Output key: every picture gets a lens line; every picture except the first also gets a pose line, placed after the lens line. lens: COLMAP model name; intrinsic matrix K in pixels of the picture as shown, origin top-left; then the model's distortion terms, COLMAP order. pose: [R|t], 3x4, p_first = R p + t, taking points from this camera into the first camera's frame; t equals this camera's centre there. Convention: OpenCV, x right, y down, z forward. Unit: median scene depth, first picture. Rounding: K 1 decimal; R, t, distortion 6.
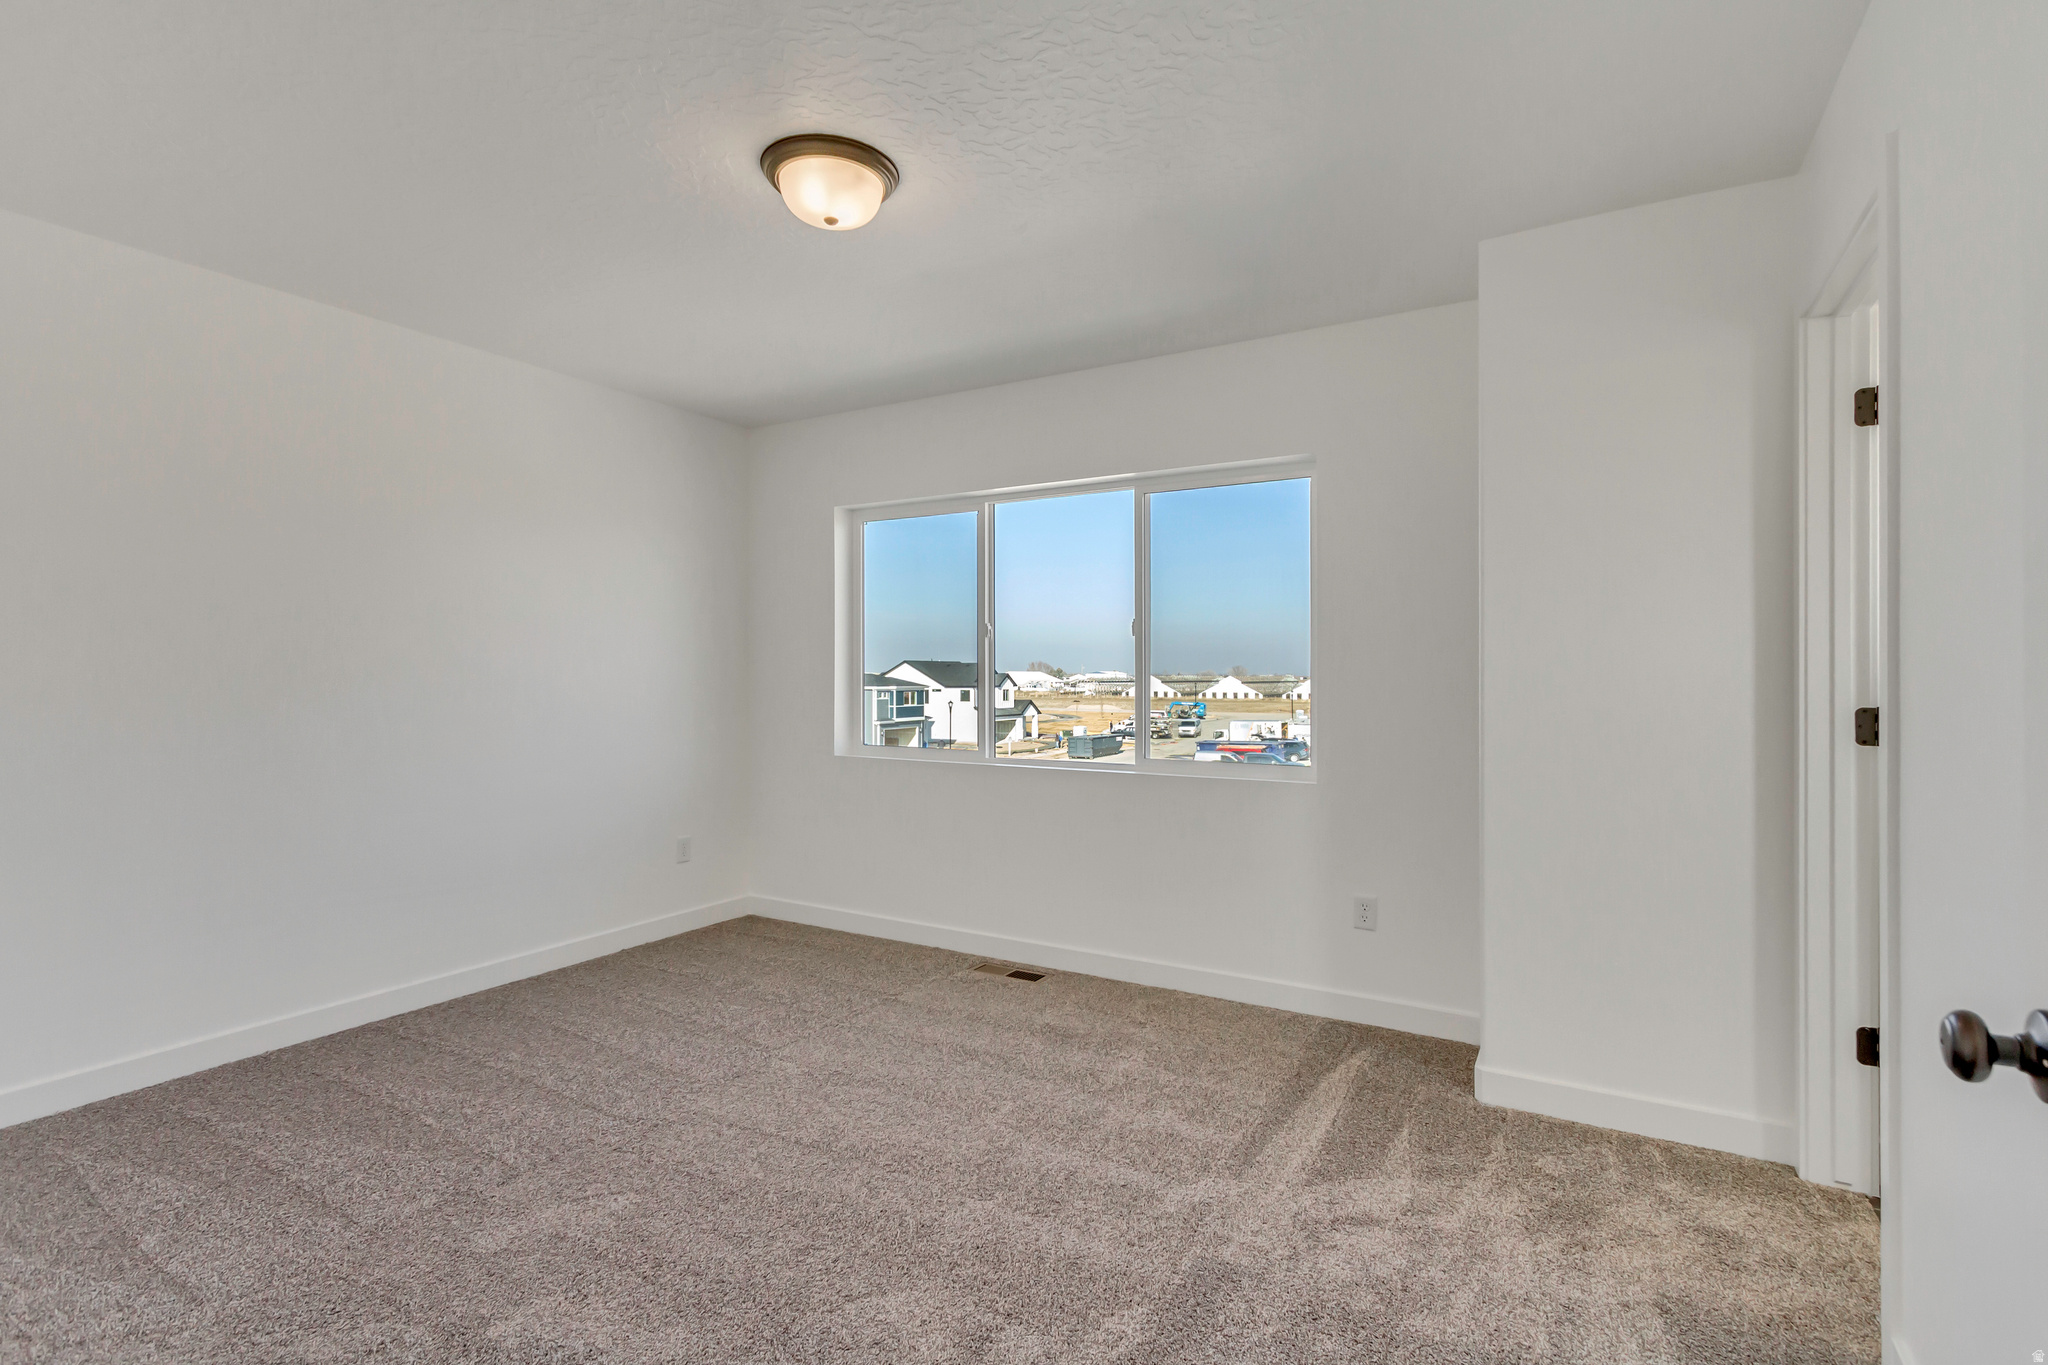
lens RADIAL K [[945.6, 0, 1024.0], [0, 945.6, 682.5], [0, 0, 1]] dist [0.016659, -0.000018]
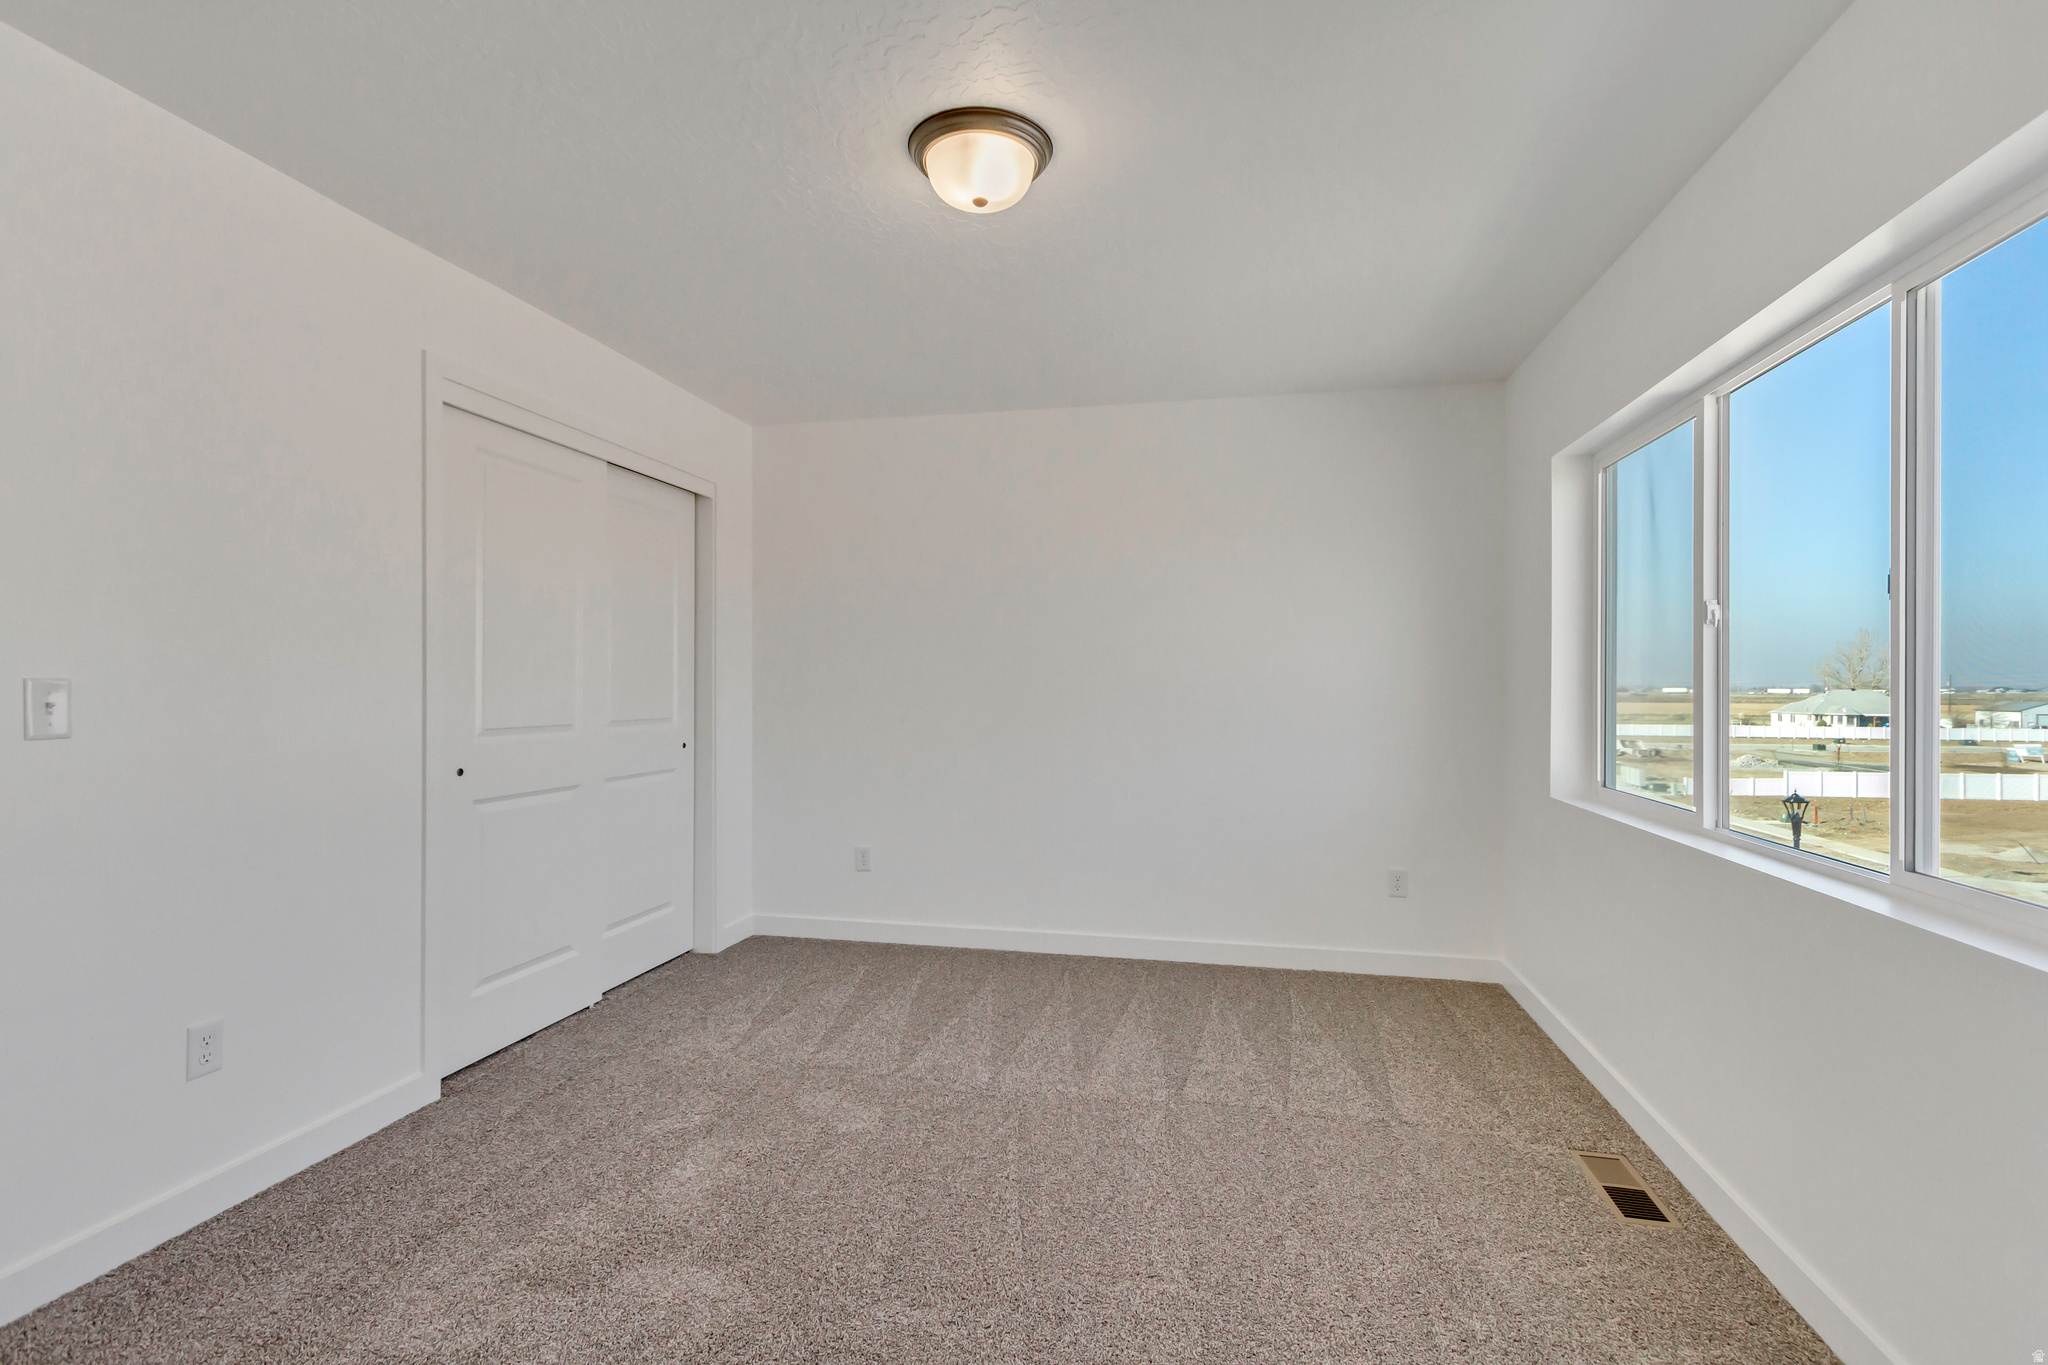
lens RADIAL K [[945.6, 0, 1024.0], [0, 945.6, 682.5], [0, 0, 1]] dist [0.016659, -0.000018]
pose [[0.338723, 0.004139, -0.940877, 0.425108], [-0.016468, 0.999863, -0.001530, -0.004016], [0.940742, 0.016013, 0.338745, 0.439658]]
